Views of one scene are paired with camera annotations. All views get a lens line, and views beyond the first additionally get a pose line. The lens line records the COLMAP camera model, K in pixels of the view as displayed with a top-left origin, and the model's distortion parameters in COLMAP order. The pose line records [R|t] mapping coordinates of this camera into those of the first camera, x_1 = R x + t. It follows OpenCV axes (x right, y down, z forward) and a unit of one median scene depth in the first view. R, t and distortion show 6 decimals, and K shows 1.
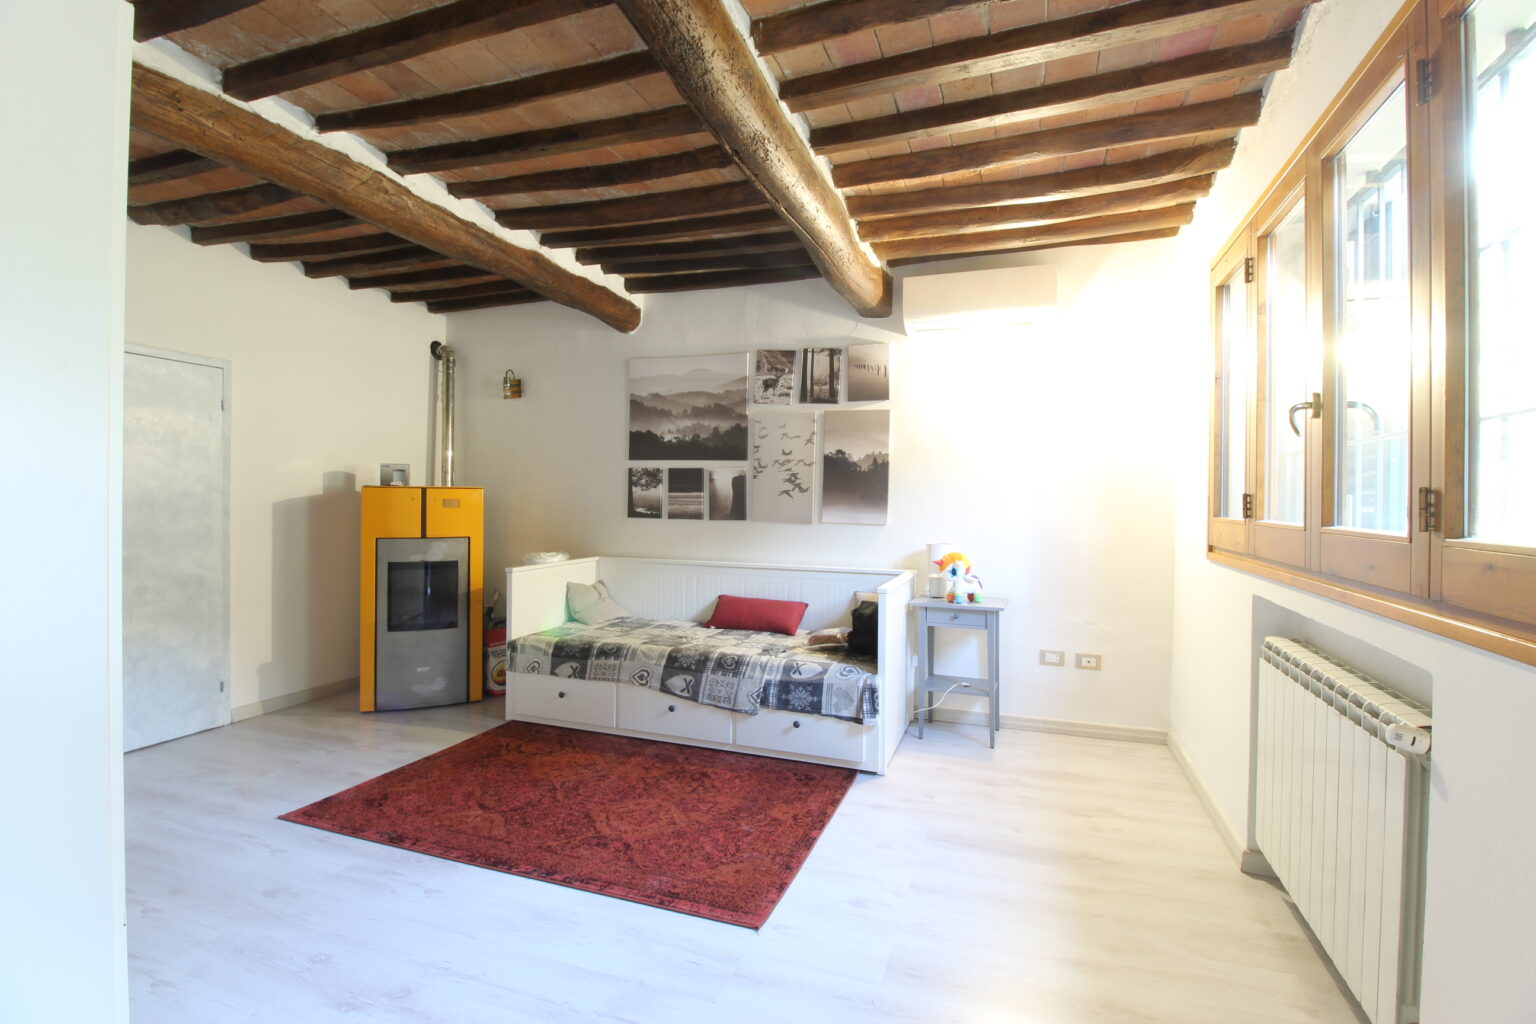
lens RADIAL K [[707.9, 0, 770.9], [0, 707.9, 501.9], [0, 0, 1]] dist [-0.000852, -0.012523]
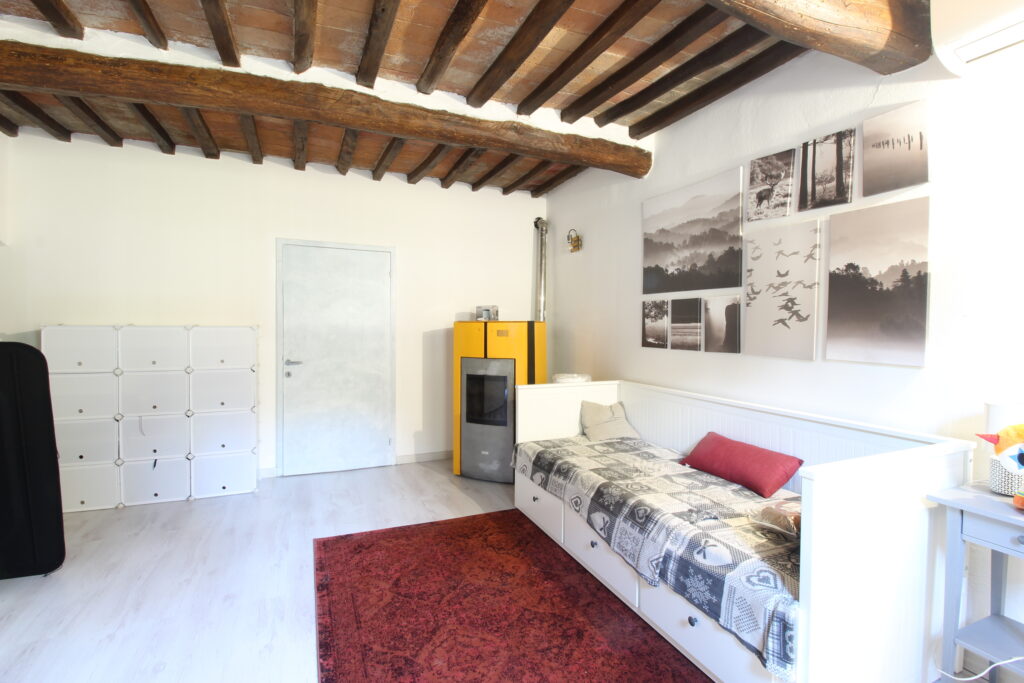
lens RADIAL K [[472.0, 0, 513.5], [0, 472.0, 335.1], [0, 0, 1]] dist [-0.000852, -0.012523]
pose [[0.685169, 0.006484, -0.728356, 0.241069], [-0.002535, 0.999976, 0.006517, -0.000395], [0.728380, -0.002619, 0.685168, 0.446272]]
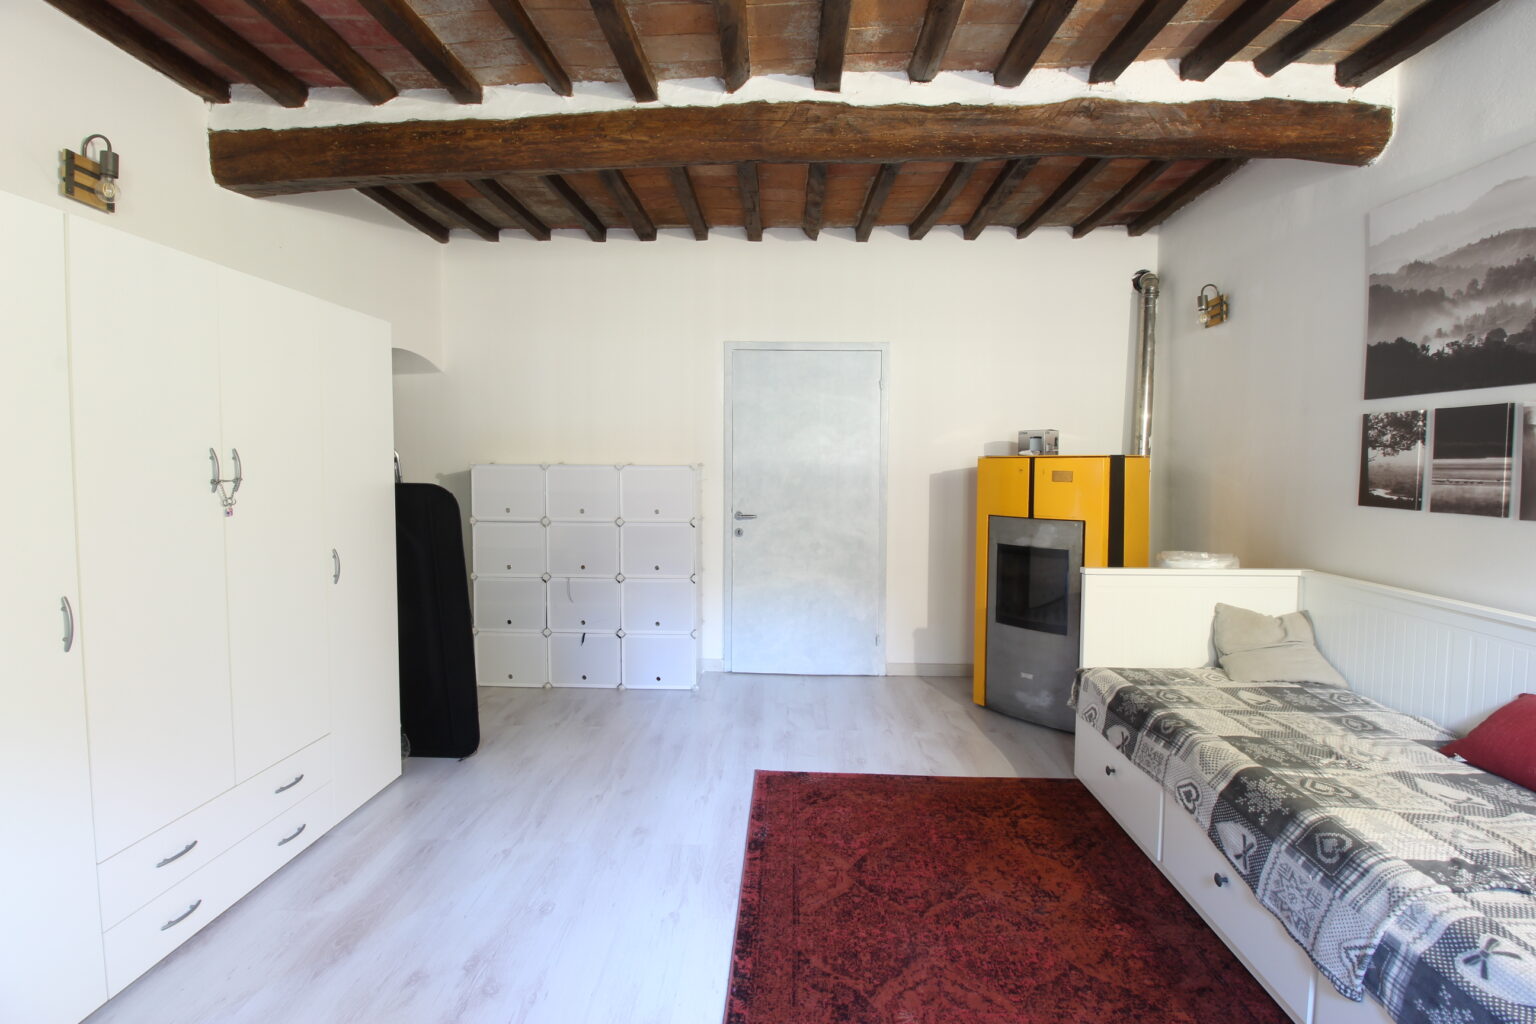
lens RADIAL K [[707.9, 0, 769.9], [0, 707.9, 501.9], [0, 0, 1]] dist [-0.000852, -0.012523]
pose [[0.304478, 0.041696, -0.951606, 0.219749], [-0.006492, 0.999109, 0.041700, -0.000639], [0.952497, -0.006519, 0.304477, 0.504374]]
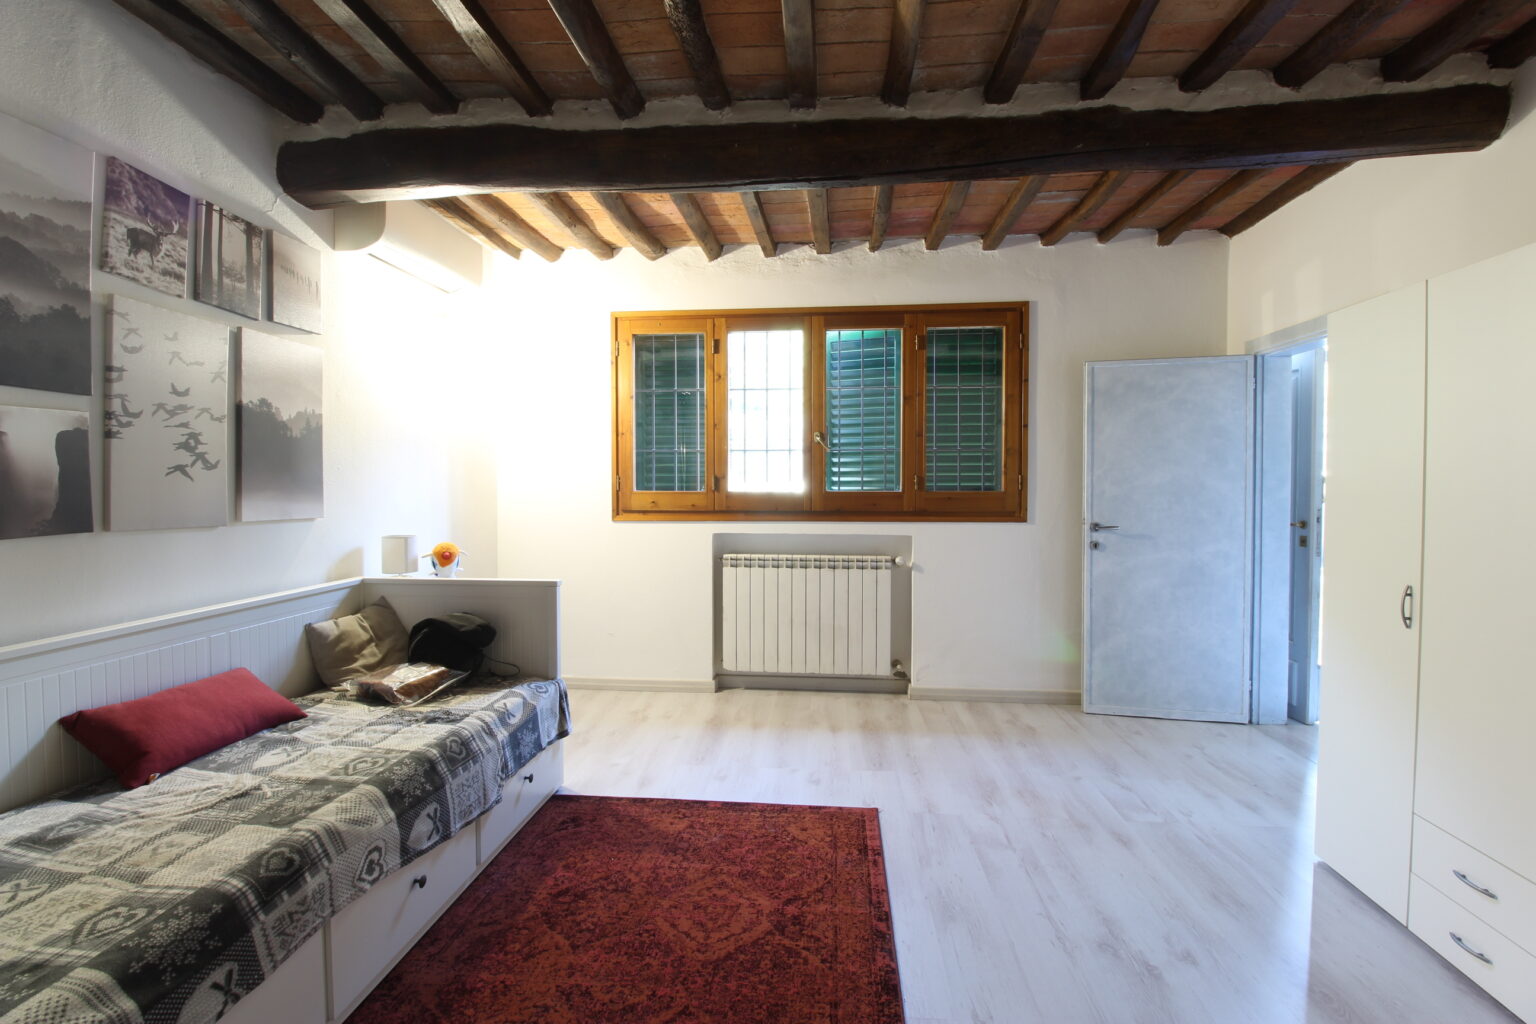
lens RADIAL K [[707.9, 0, 770.0], [0, 707.9, 501.9], [0, 0, 1]] dist [-0.000852, -0.012523]
pose [[-0.252076, -0.037036, 0.966999, -0.660532], [0.003354, 0.999228, 0.039144, -0.009720], [-0.967702, 0.013111, -0.251757, 0.824429]]
